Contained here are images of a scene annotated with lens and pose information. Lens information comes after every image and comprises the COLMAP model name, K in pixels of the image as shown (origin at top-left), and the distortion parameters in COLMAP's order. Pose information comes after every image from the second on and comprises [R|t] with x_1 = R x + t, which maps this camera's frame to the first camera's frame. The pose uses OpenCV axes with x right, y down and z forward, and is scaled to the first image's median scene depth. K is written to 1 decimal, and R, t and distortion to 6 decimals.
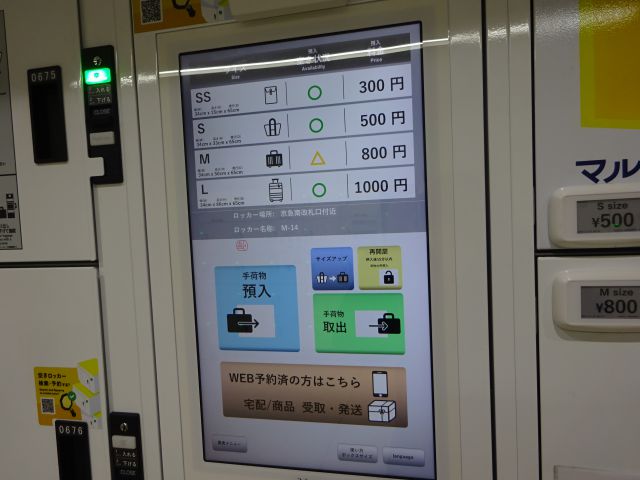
lens RADIAL K [[467.5, 0, 319.7], [0, 467.5, 240.5], [0, 0, 1]] dist [0.003144, -0.003896]
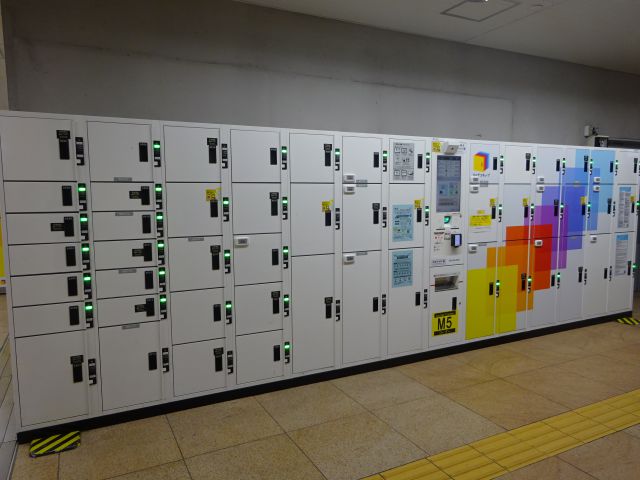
lens RADIAL K [[467.5, 0, 319.9], [0, 467.5, 239.4], [0, 0, 1]] dist [0.003144, -0.003896]
pose [[0.765387, -0.021267, 0.643218, -7.679029], [0.012617, 0.999758, 0.018041, 0.914678], [-0.643446, -0.005693, 0.765470, -4.098864]]
